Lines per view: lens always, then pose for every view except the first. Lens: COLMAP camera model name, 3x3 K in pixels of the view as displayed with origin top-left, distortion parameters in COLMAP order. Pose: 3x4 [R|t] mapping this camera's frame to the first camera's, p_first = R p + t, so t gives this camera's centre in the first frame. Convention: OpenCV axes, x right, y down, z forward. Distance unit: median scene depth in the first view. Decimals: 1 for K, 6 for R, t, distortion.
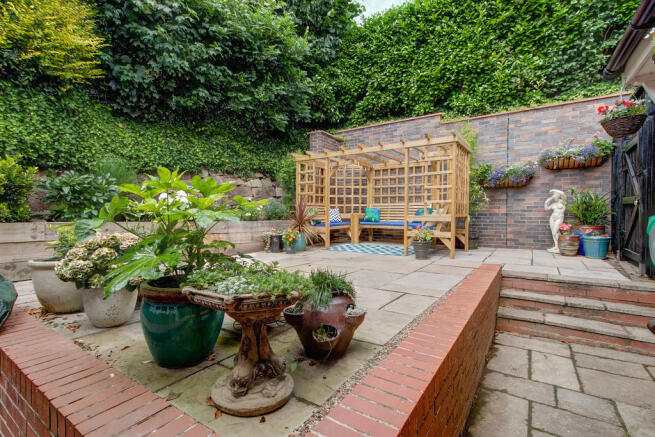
lens RADIAL K [[303.4, 0, 325.4], [0, 303.4, 213.4], [0, 0, 1]] dist [-0.001869, 0.000213]
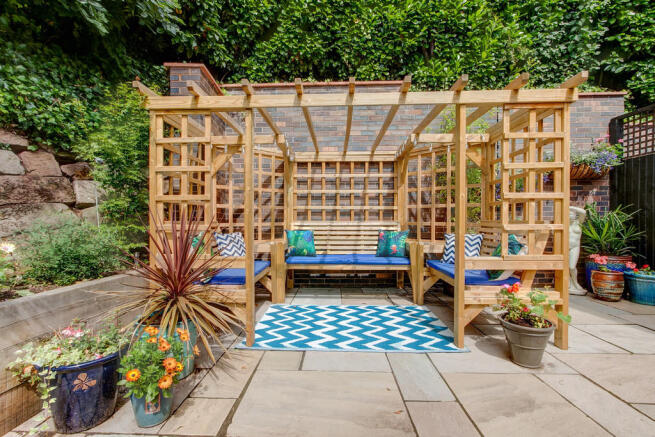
lens RADIAL K [[302.8, 0, 327.5], [0, 302.8, 218.5], [0, 0, 1]] dist [-0.000926, 0.000129]
pose [[0.847496, 0.002308, 0.530796, -0.101976], [0.004154, 0.999931, -0.010979, -0.034260], [-0.530785, 0.011510, 0.847428, 0.545673]]
